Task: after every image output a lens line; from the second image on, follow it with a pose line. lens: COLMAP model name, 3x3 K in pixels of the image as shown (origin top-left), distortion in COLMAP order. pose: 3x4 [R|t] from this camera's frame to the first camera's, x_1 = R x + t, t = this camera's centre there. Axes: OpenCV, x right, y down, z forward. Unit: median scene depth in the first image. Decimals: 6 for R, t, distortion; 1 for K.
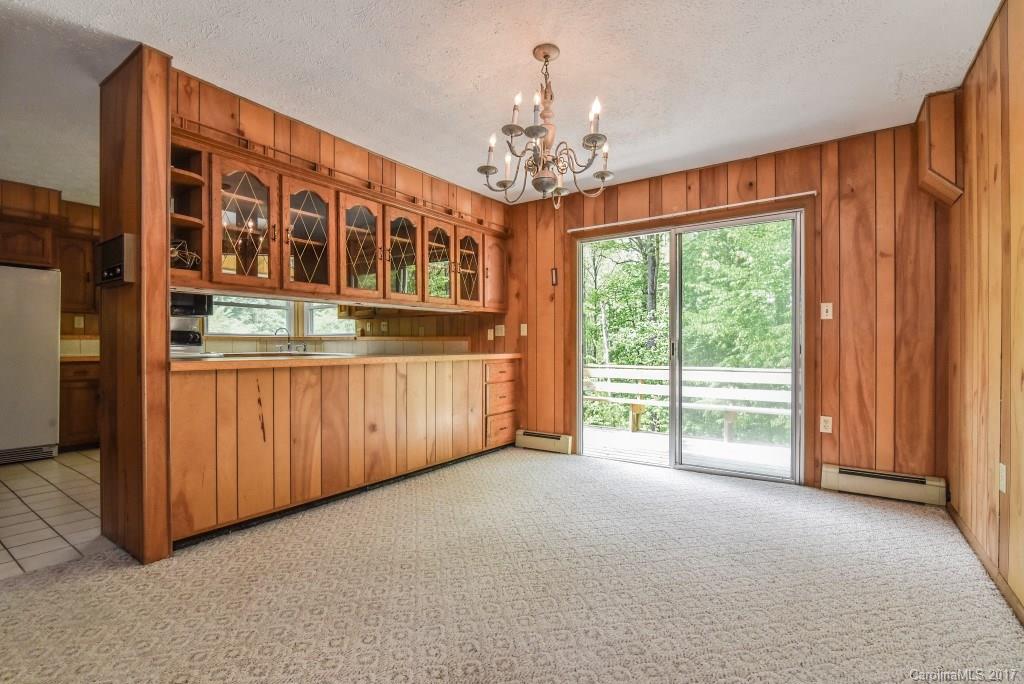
lens RADIAL K [[481.6, 0, 510.9], [0, 481.6, 342.4], [0, 0, 1]] dist [-0.015274, 0.000877]
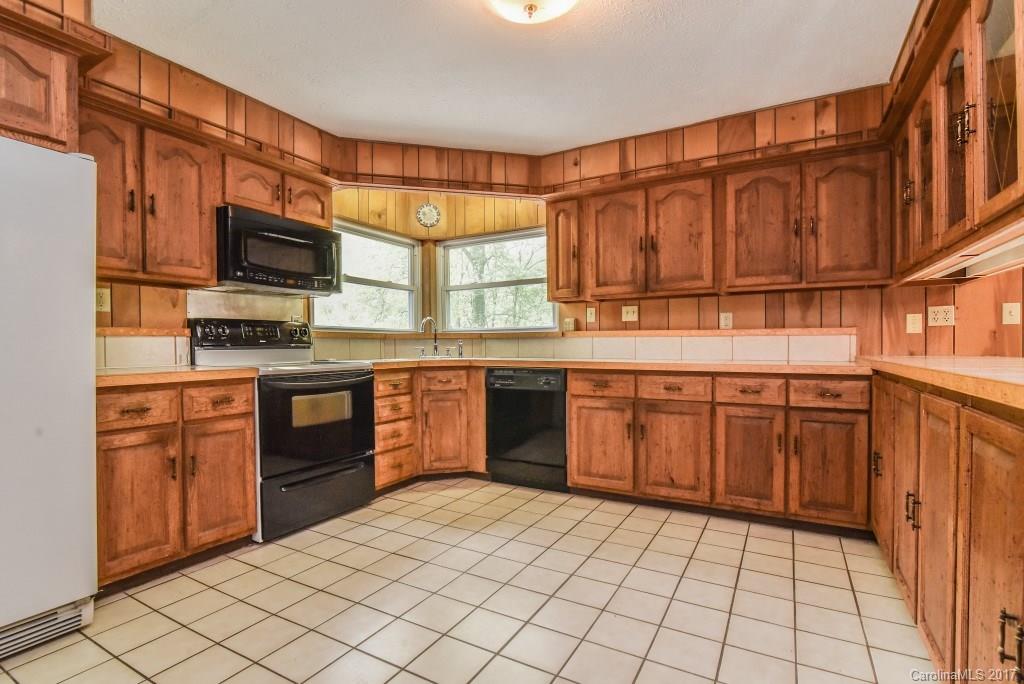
lens RADIAL K [[481.6, 0, 515.0], [0, 481.6, 347.4], [0, 0, 1]] dist [-0.015274, 0.000877]
pose [[0.993974, -0.006419, 0.109424, -0.575083], [0.005979, 0.999973, 0.004348, 0.006323], [-0.109449, -0.003667, 0.993986, 0.505064]]
